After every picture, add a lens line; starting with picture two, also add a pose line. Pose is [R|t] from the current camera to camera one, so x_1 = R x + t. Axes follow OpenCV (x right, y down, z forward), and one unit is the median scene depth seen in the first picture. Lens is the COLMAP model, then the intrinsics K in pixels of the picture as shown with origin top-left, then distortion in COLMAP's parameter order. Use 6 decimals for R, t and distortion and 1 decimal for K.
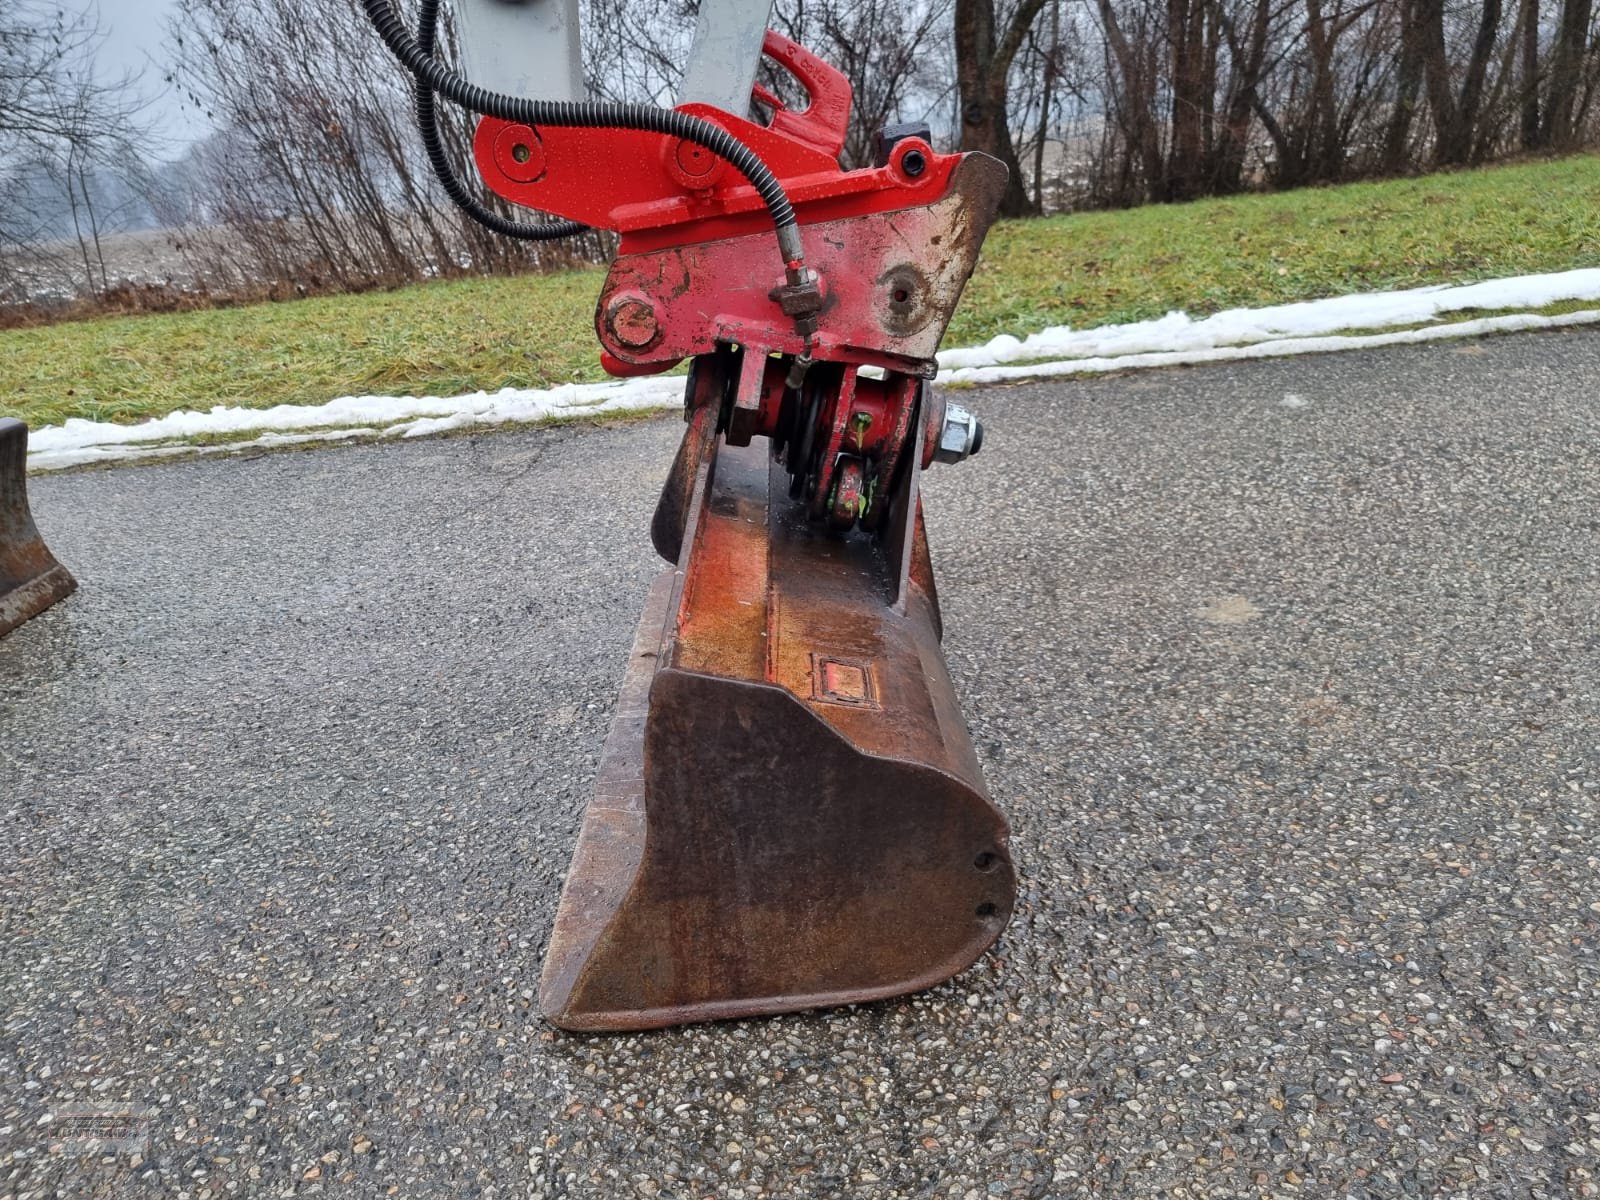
lens RADIAL K [[1106.0, 0, 750.2], [0, 1106.0, 603.7], [0, 0, 1]] dist [0.039804, -0.000177]
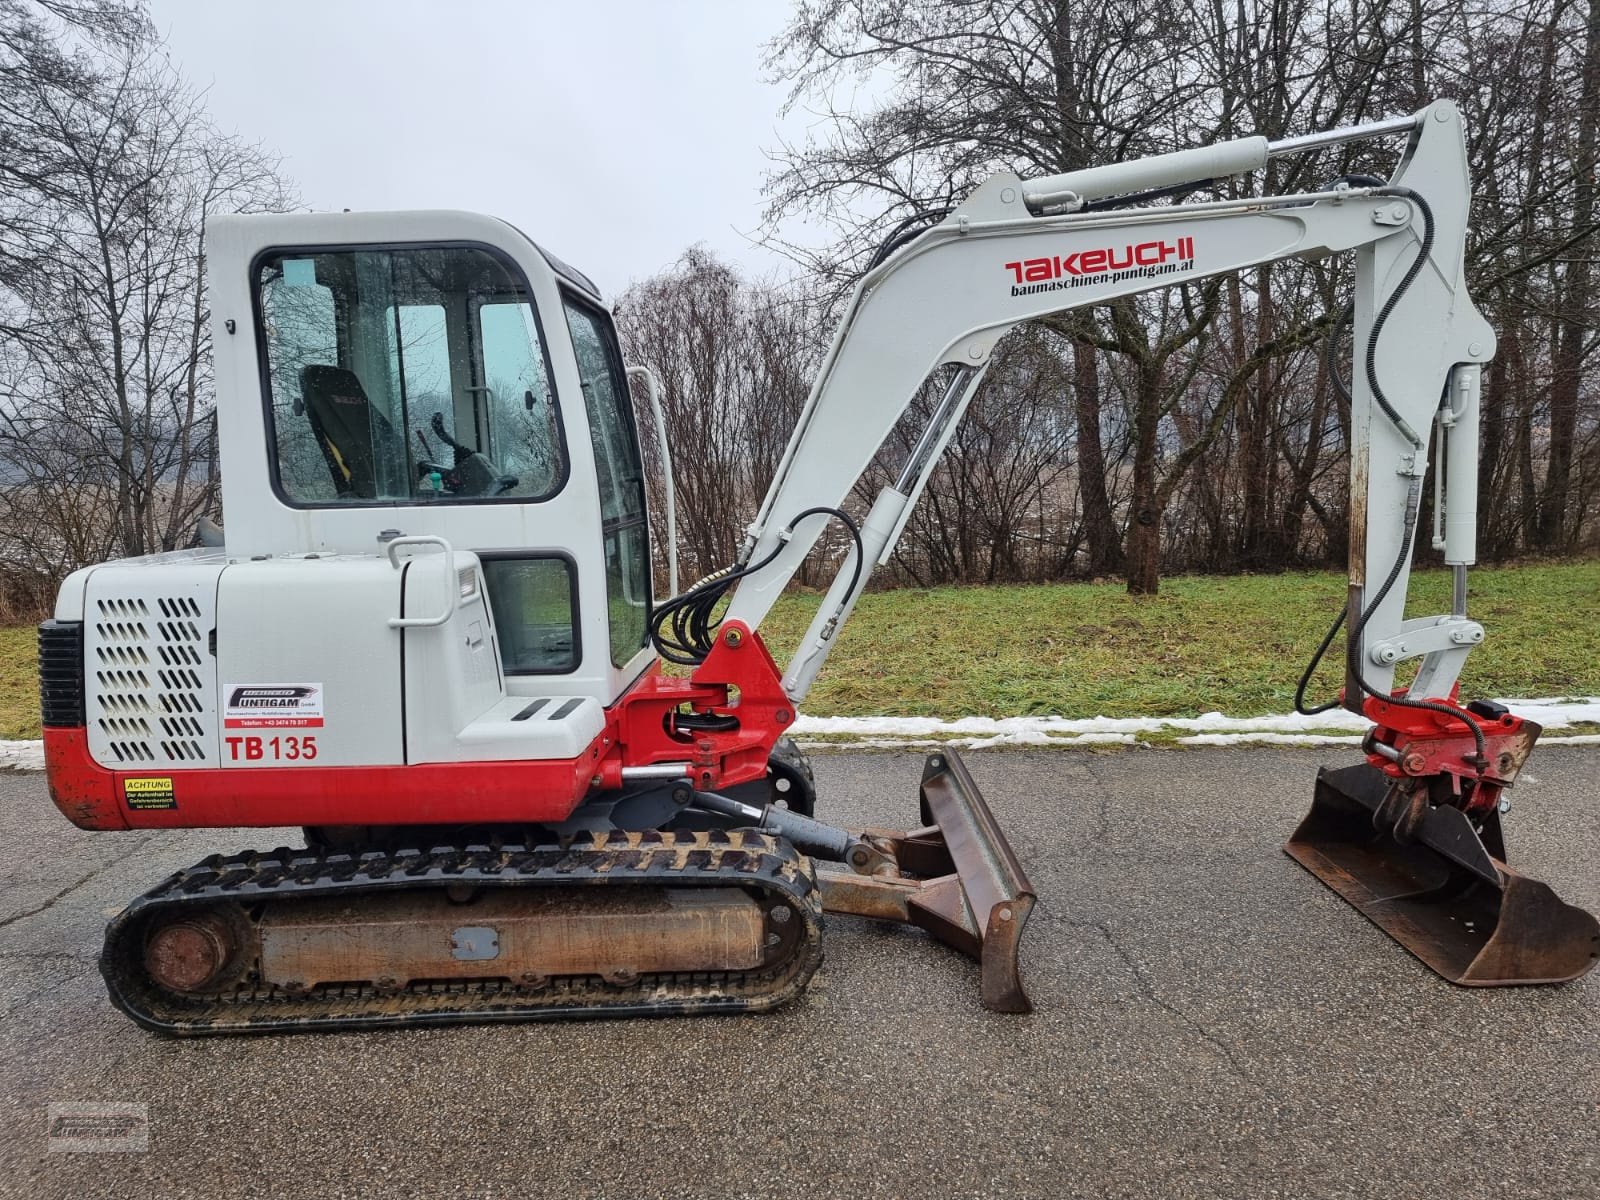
lens RADIAL K [[1106.0, 0, 750.2], [0, 1106.0, 603.7], [0, 0, 1]] dist [0.039804, -0.000177]
pose [[0.997288, 0.073395, -0.005402, -1.976936], [-0.072500, 0.967212, -0.243401, 0.212391], [-0.012639, 0.243133, 0.969911, -2.125042]]
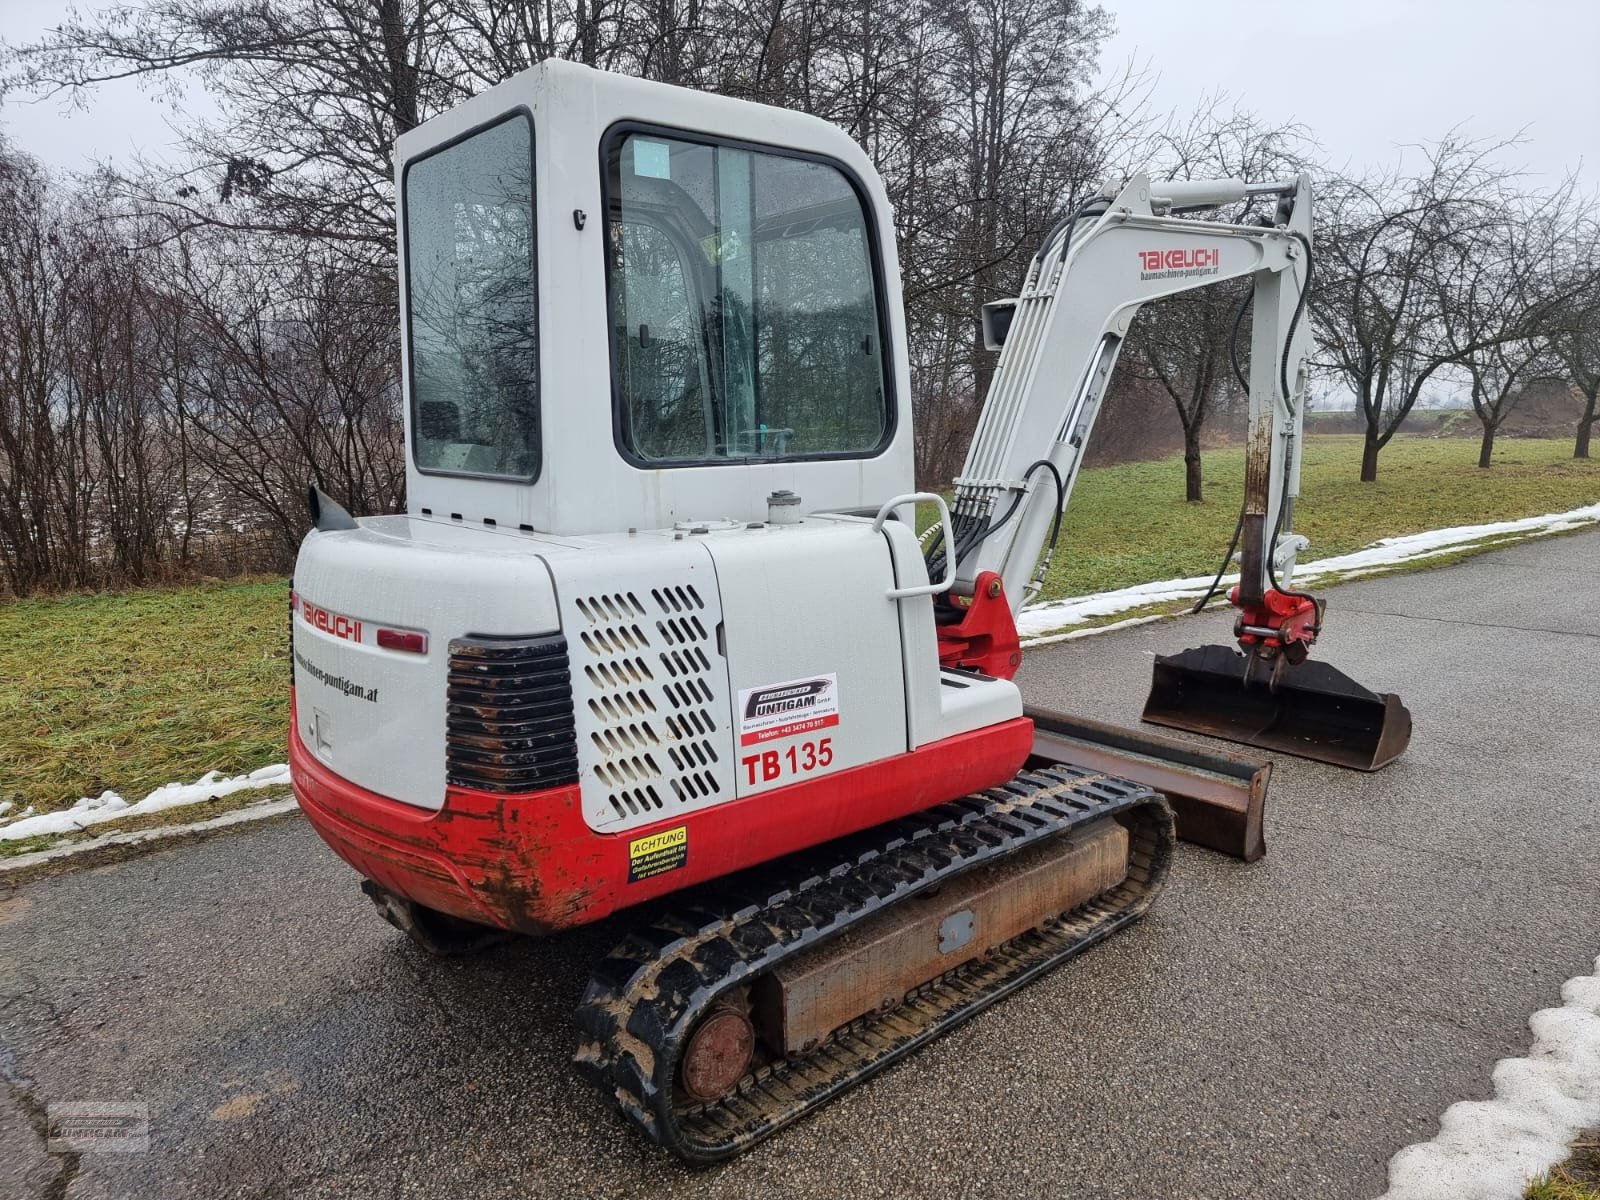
lens RADIAL K [[1137.2, 0, 805.8], [0, 1137.2, 591.7], [0, 0, 1]] dist [0.067779, -0.005289]
pose [[0.734995, -0.011542, 0.677974, -4.694566], [0.184715, 0.965450, -0.183814, 0.069243], [-0.652428, 0.260334, 0.711733, -1.071174]]
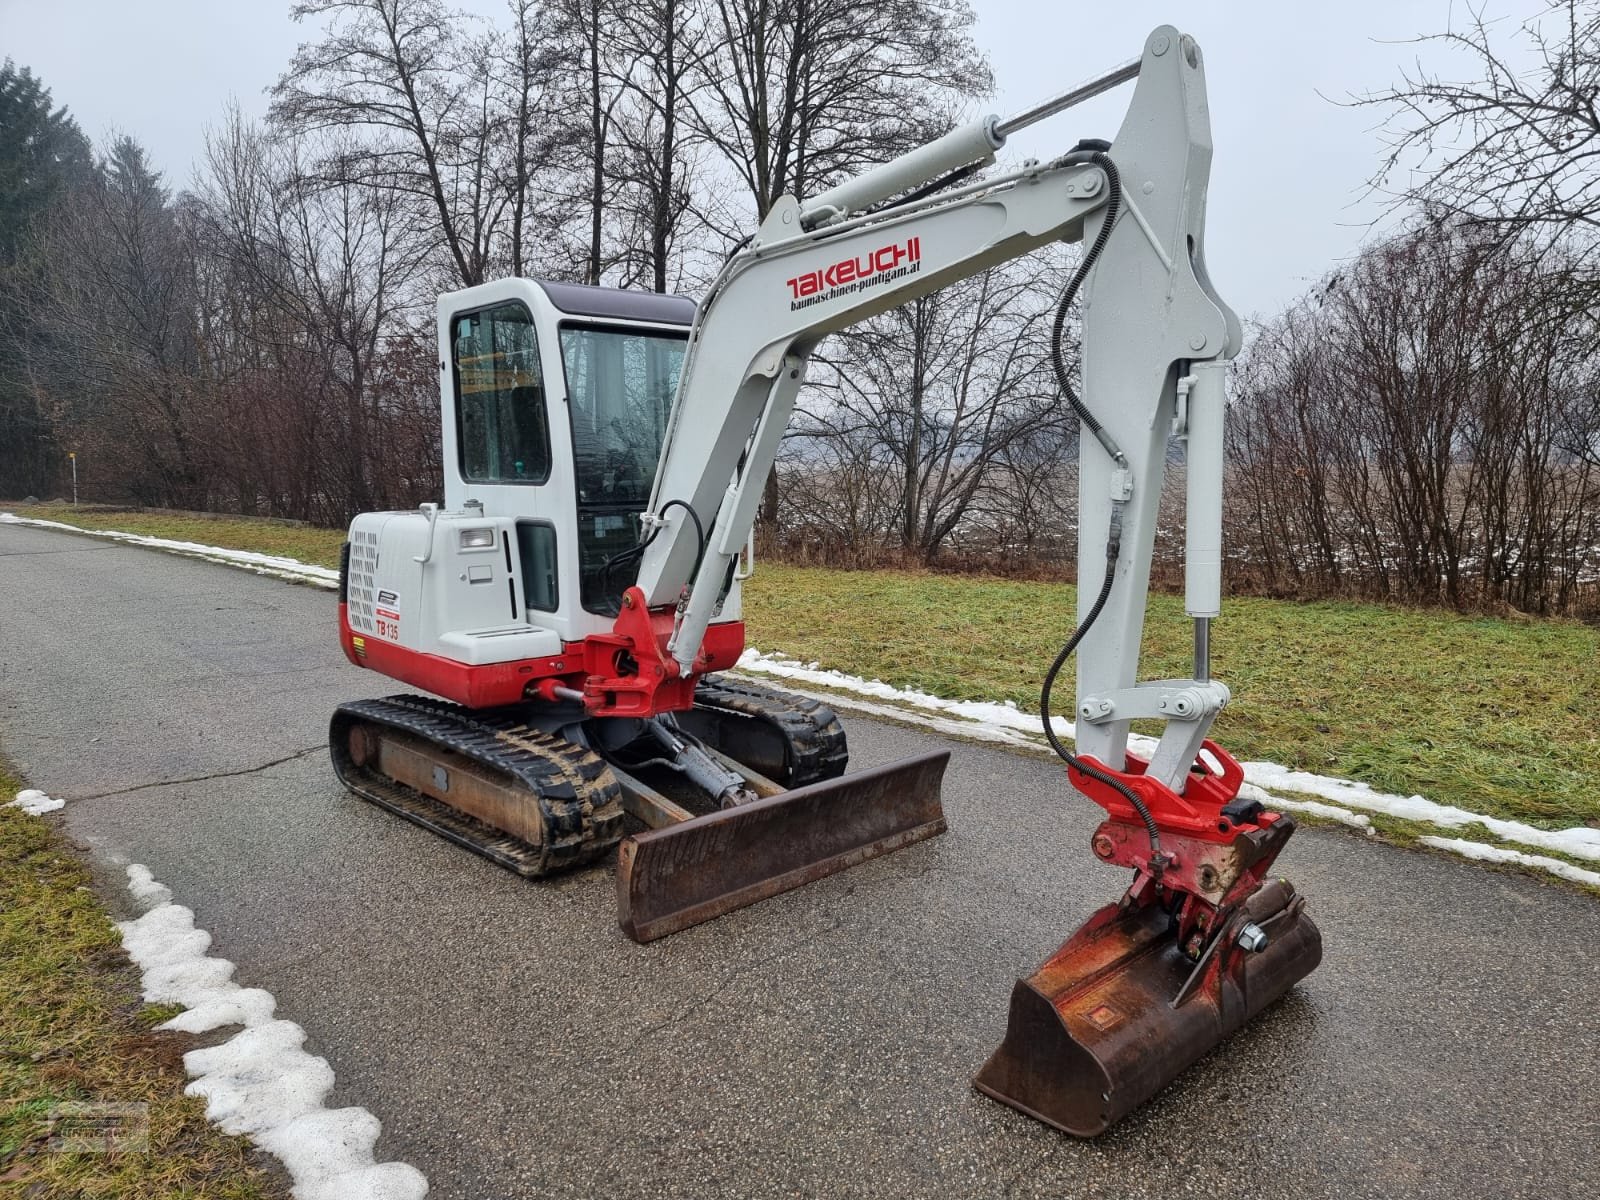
lens RADIAL K [[1093.1, 0, 800.0], [0, 1093.1, 600.0], [0, 0, 1]] dist [0.076304, -0.053289]
pose [[0.683830, 0.188258, -0.704937, 1.103690], [-0.323226, 0.944331, -0.061358, -0.409713], [0.654142, 0.269812, 0.706611, -1.409358]]
